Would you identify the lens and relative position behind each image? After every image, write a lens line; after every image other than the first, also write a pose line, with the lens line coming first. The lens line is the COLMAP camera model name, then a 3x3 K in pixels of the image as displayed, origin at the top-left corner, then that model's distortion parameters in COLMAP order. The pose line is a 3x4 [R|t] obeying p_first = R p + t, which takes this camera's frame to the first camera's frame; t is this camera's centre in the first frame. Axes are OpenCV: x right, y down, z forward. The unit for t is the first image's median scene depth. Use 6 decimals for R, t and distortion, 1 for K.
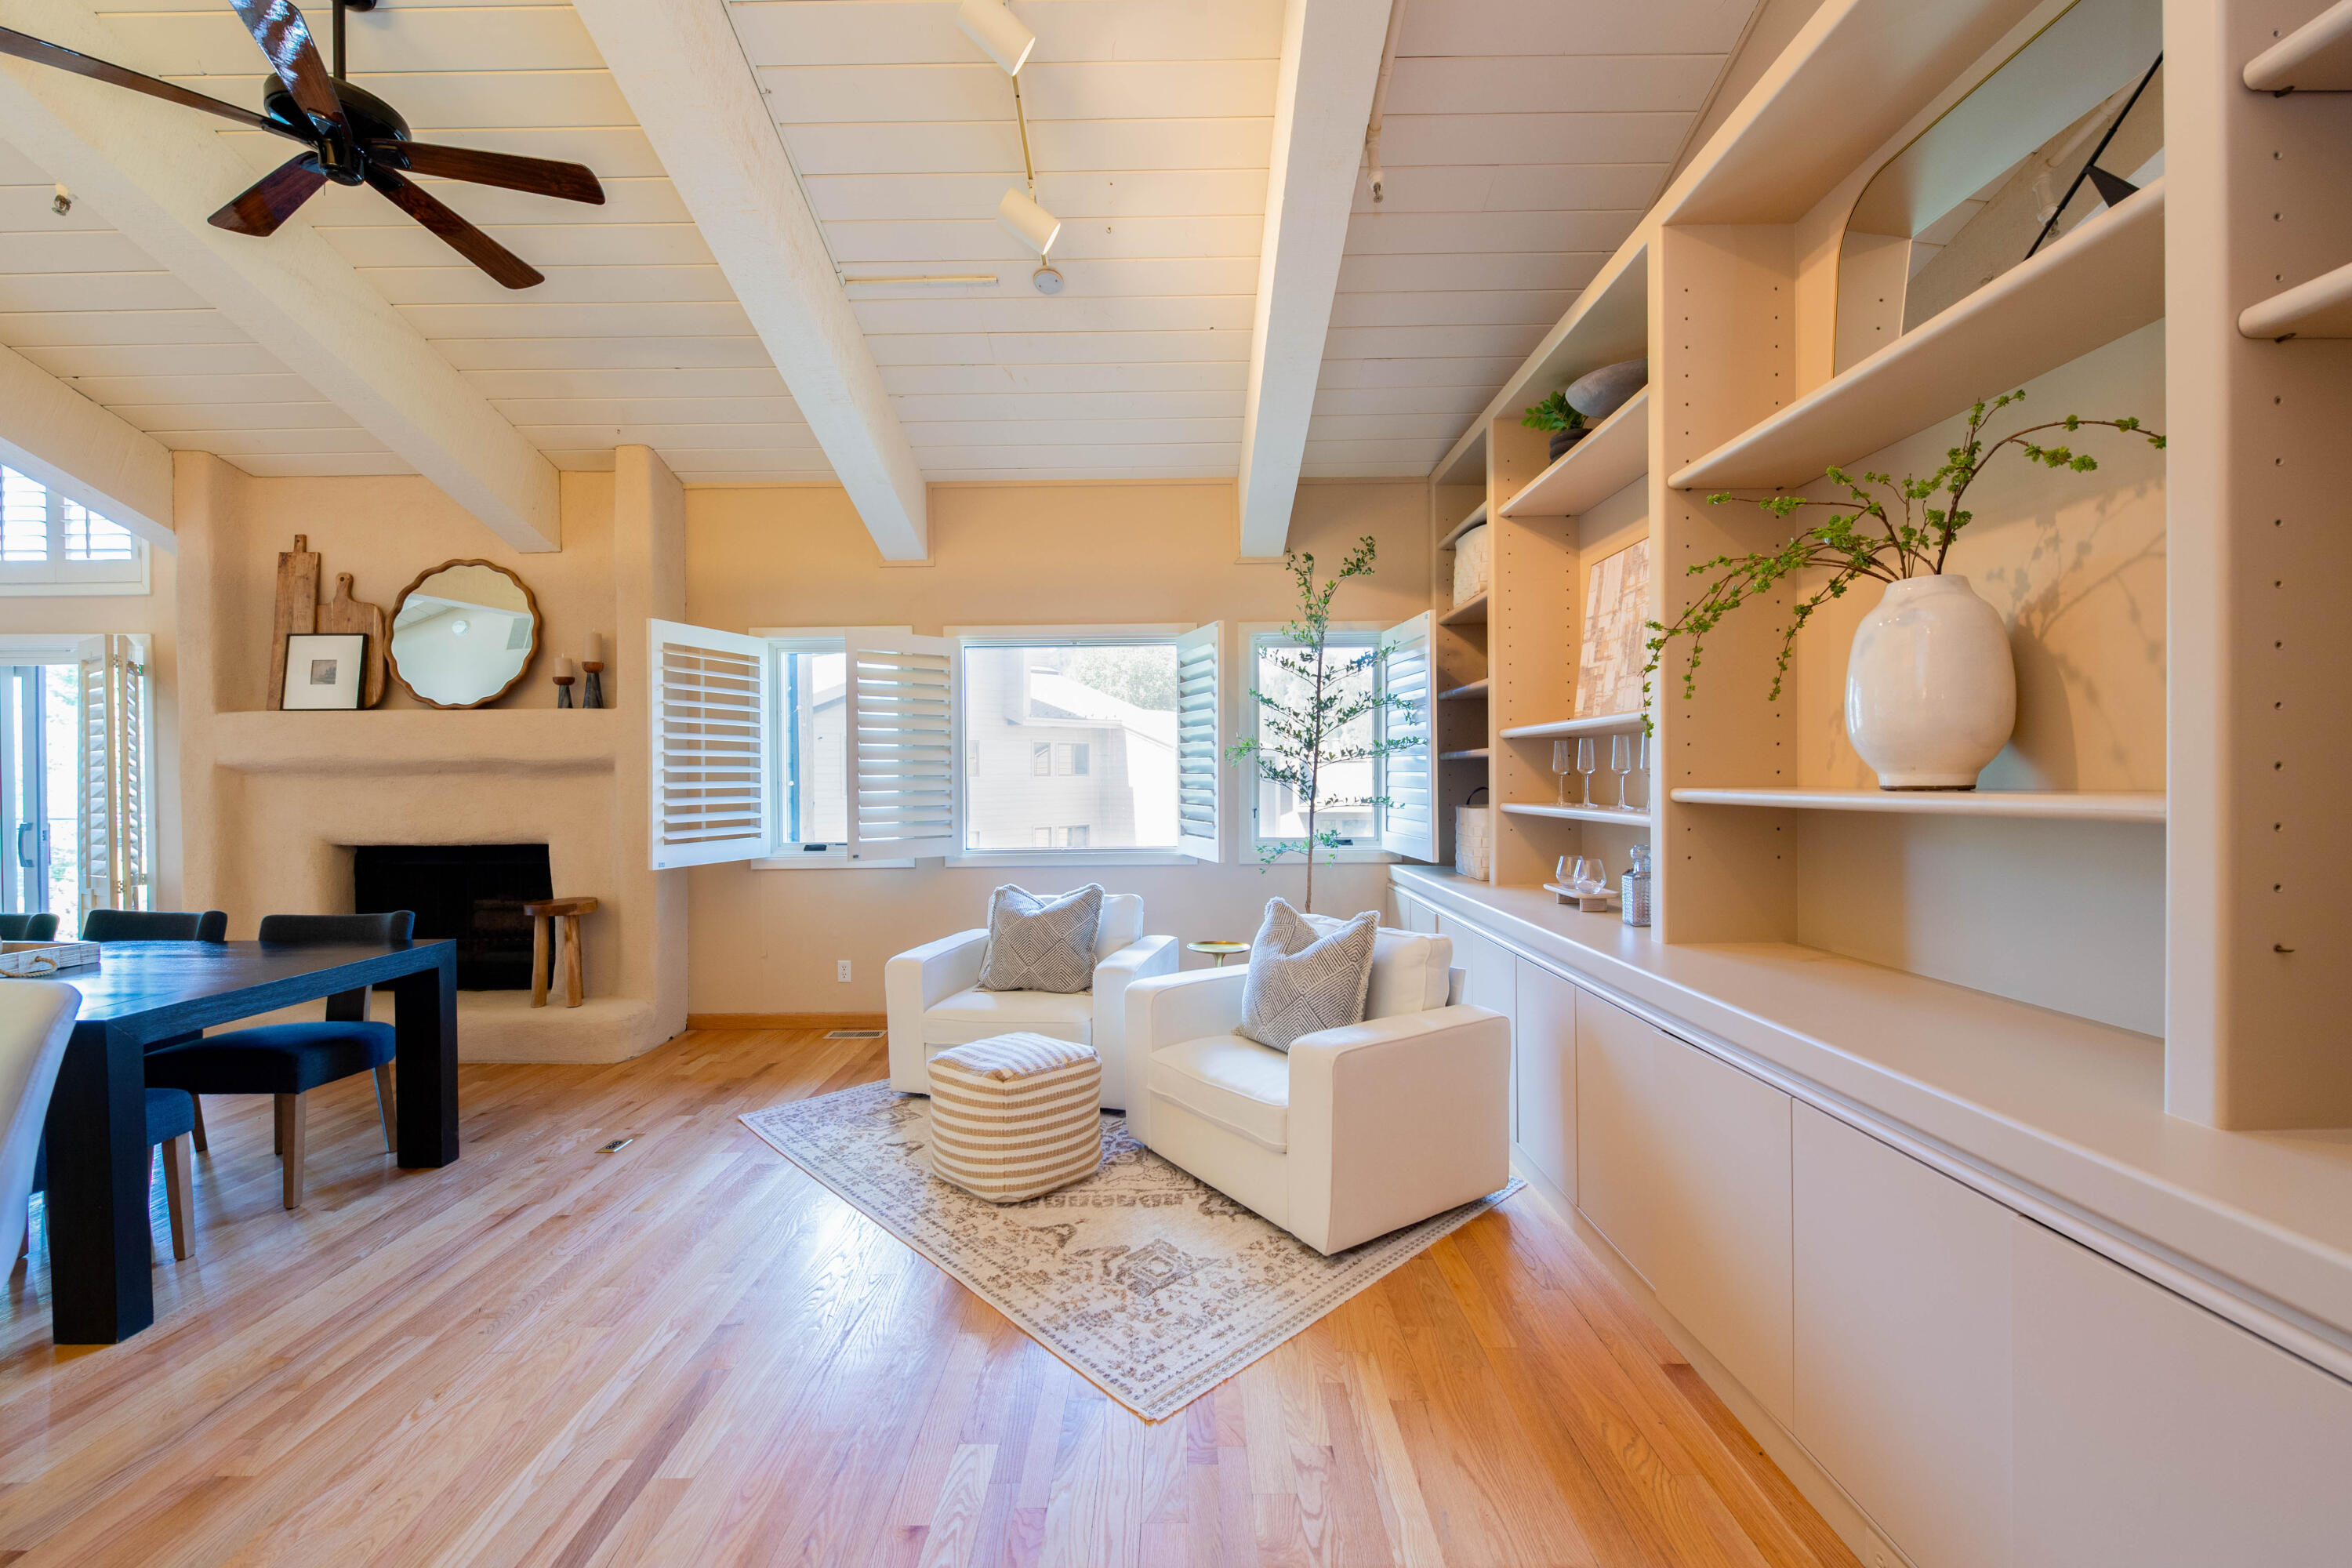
lens RADIAL K [[965.5, 0, 1176.0], [0, 965.5, 784.0], [0, 0, 1]] dist [0.017086, 0.000139]
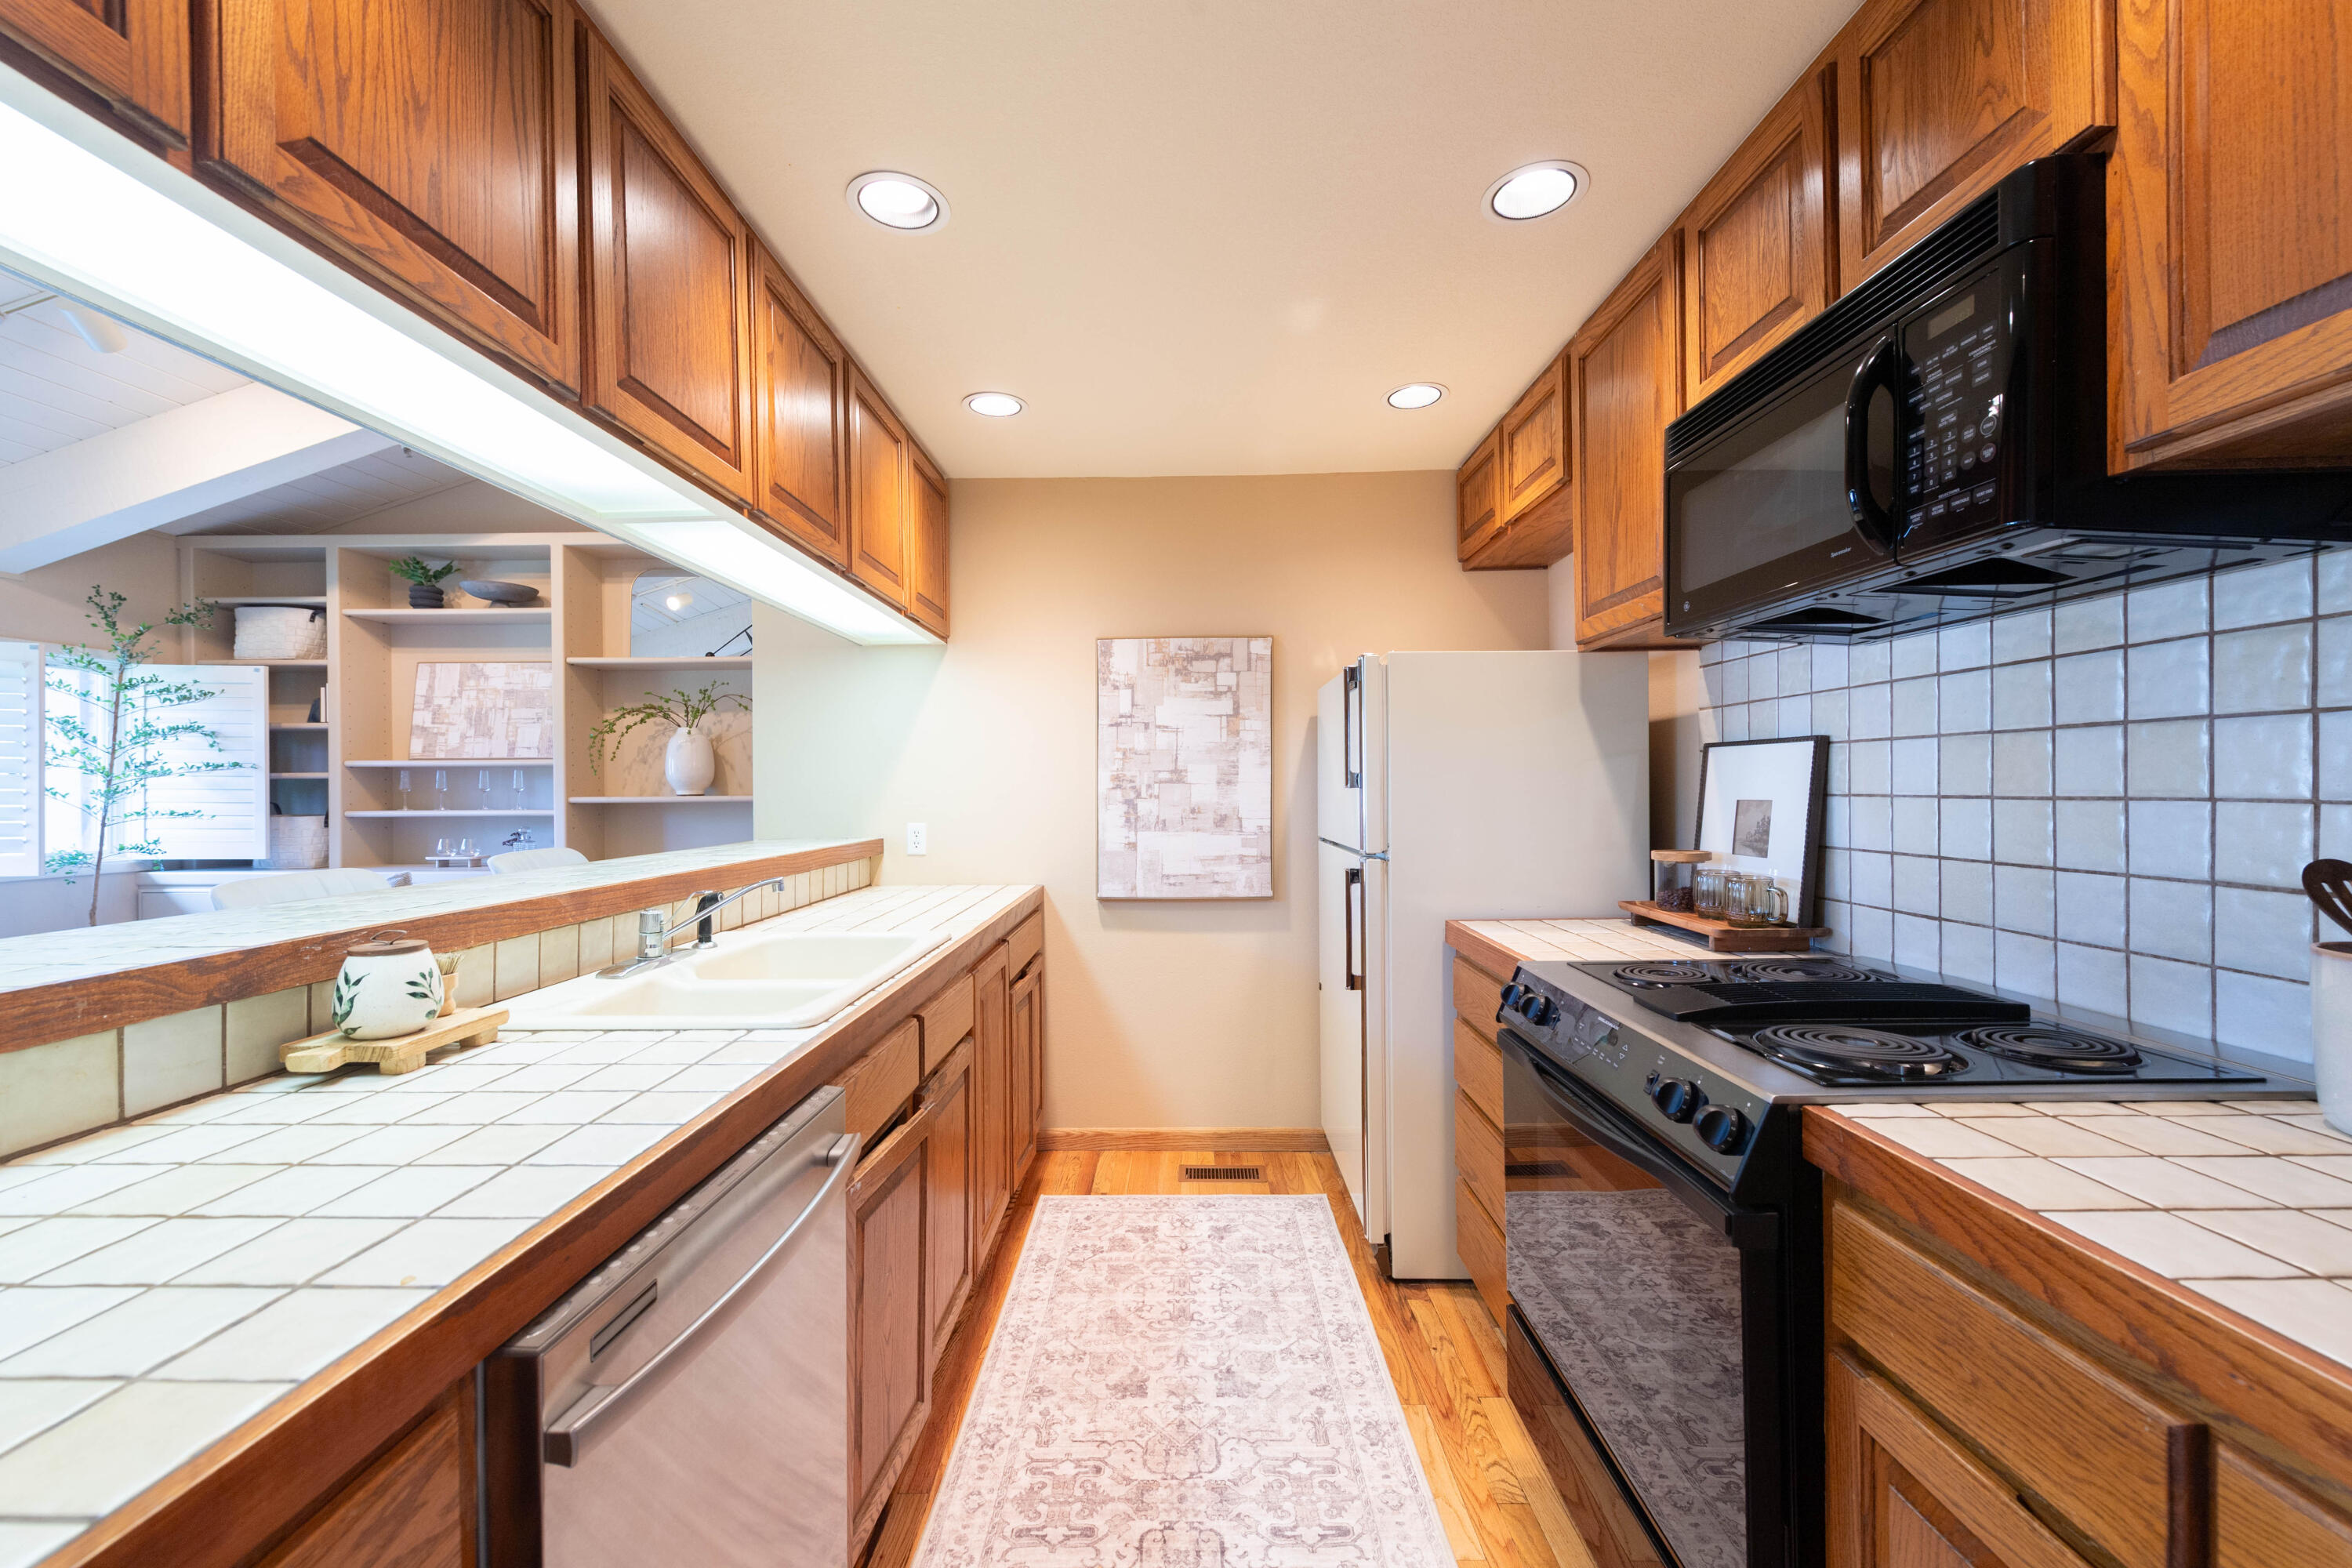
lens RADIAL K [[923.4, 0, 1176.0], [0, 923.4, 784.0], [0, 0, 1]] dist [0.000276, -0.000220]
pose [[-0.012810, 0.013103, 0.999832, -0.891202], [0.008667, 0.999878, -0.012992, 0.007267], [-0.999880, 0.008499, -0.012922, -0.199399]]
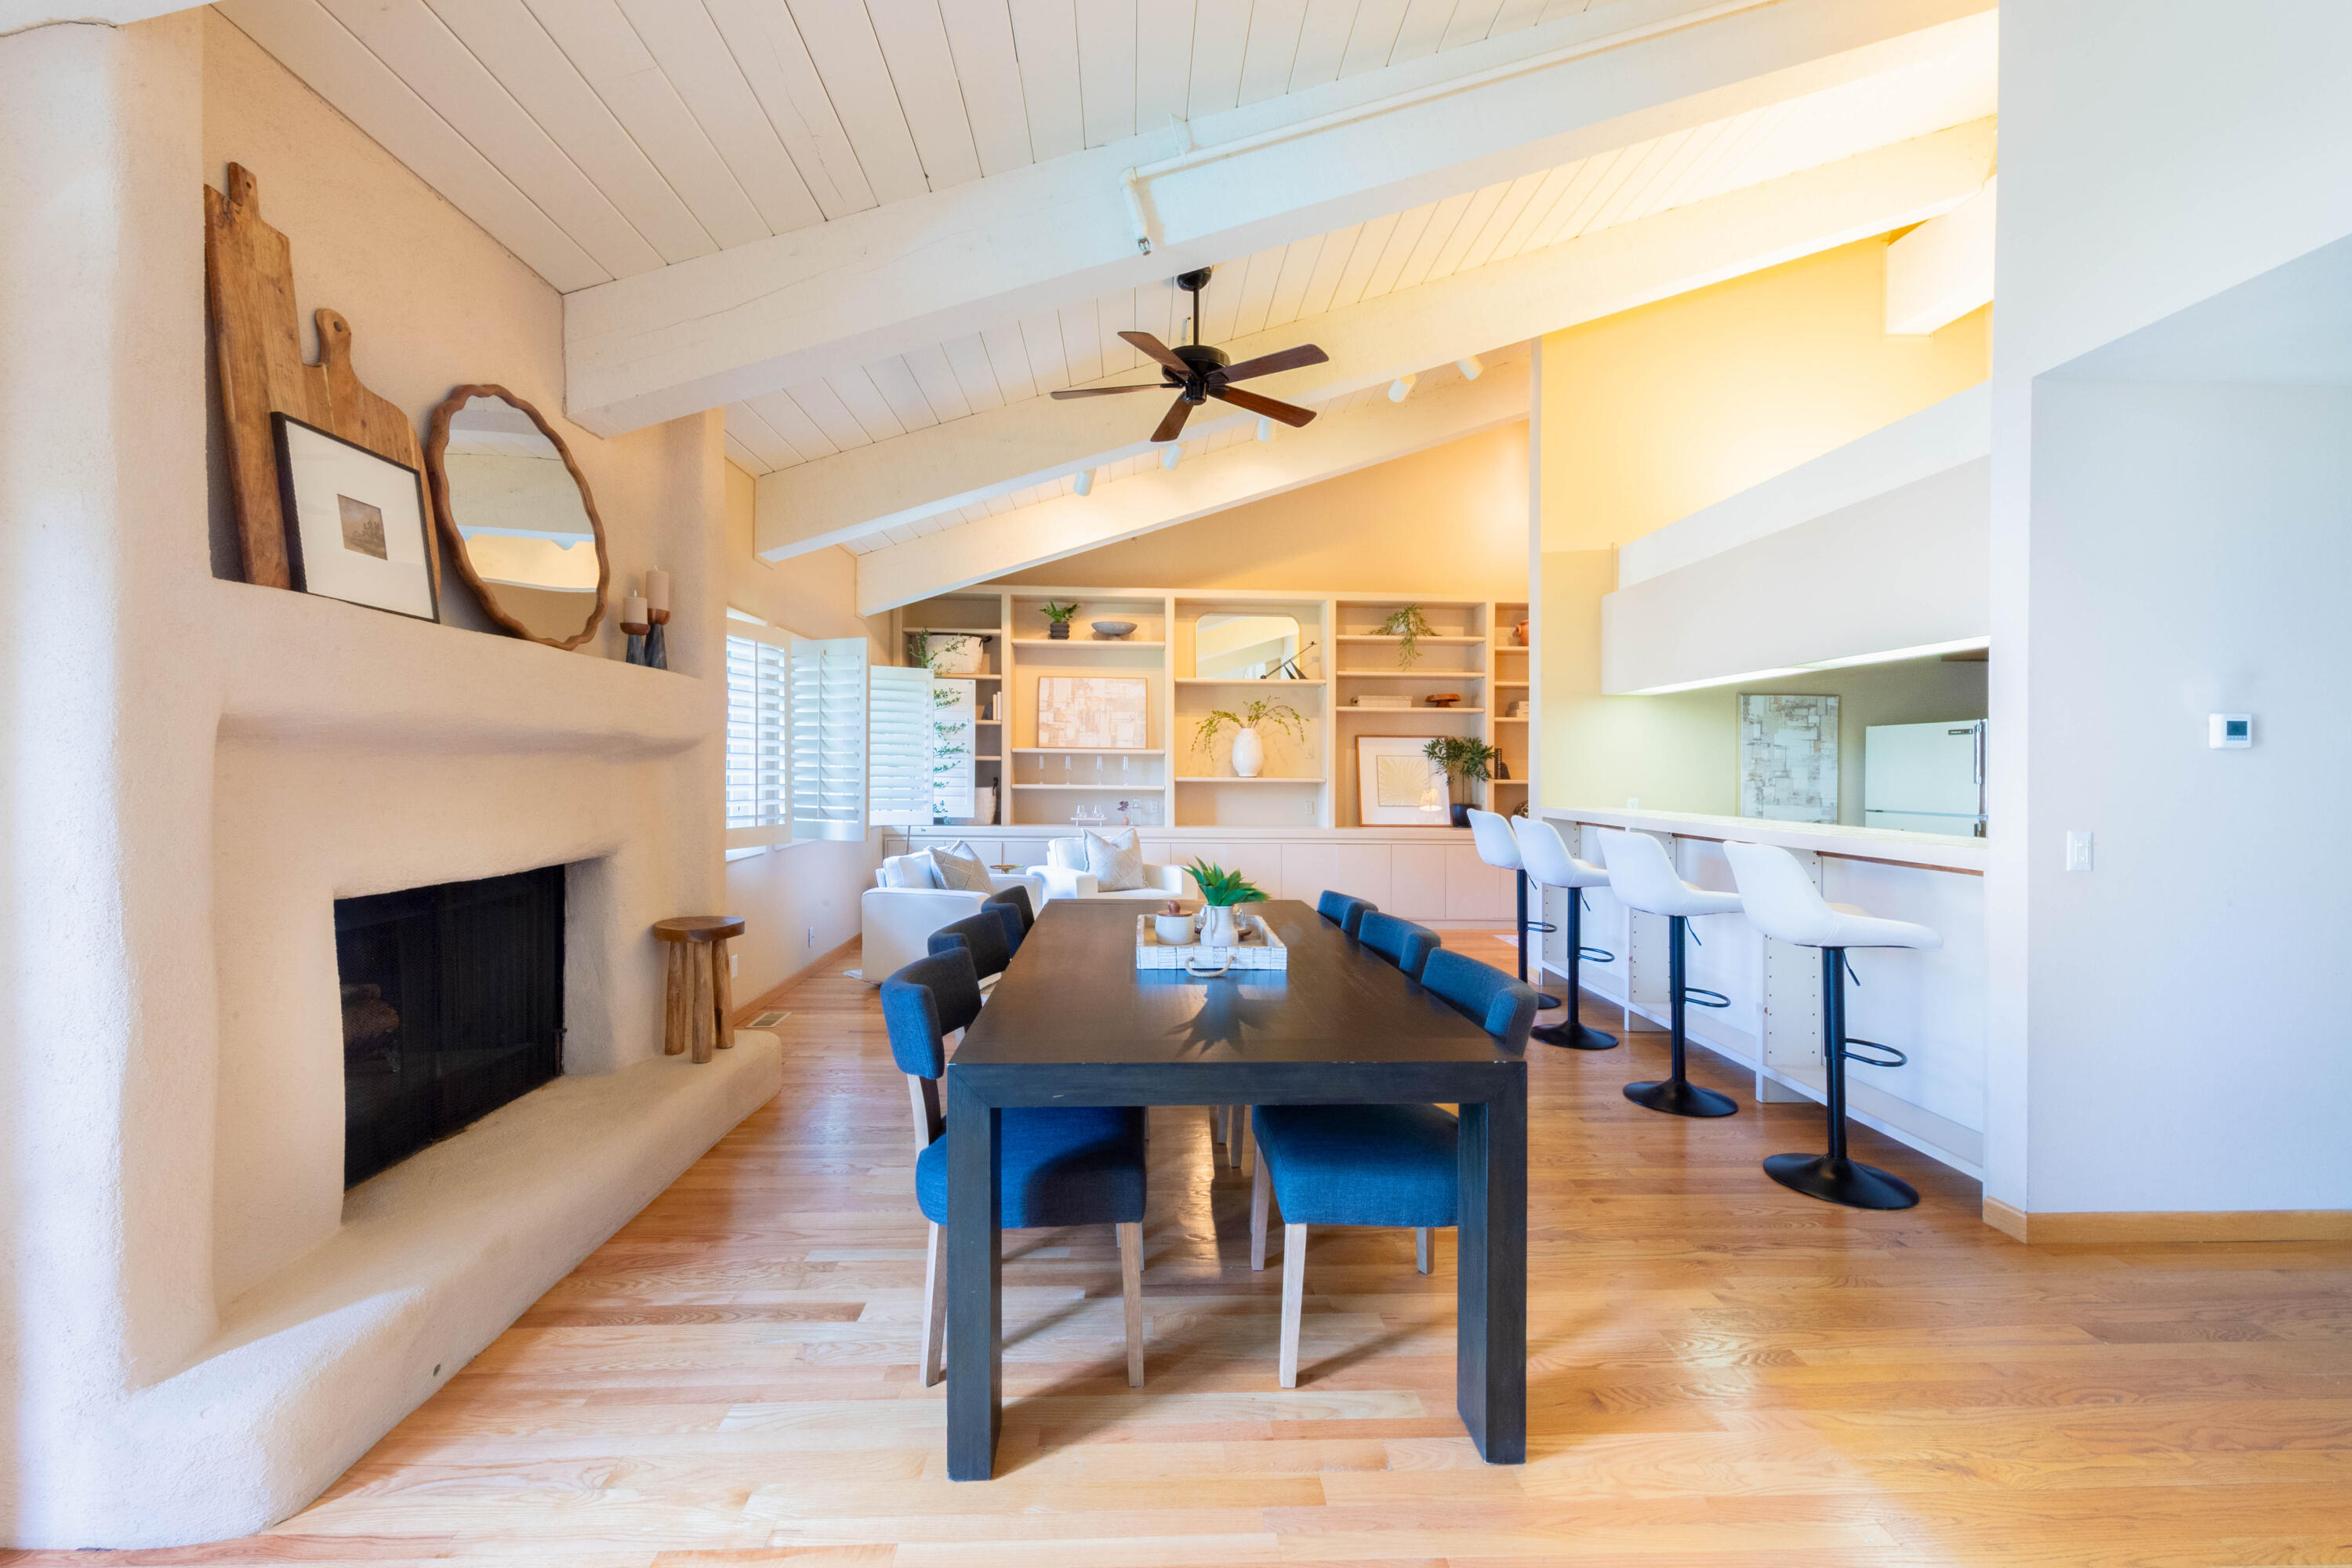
lens RADIAL K [[923.4, 0, 1176.0], [0, 923.4, 784.0], [0, 0, 1]] dist [0.000276, -0.000220]
pose [[-0.065216, -0.008302, 0.997837, -1.349970], [-0.007284, 0.999943, 0.007843, 0.002046], [-0.997845, -0.006757, -0.065273, 0.646234]]
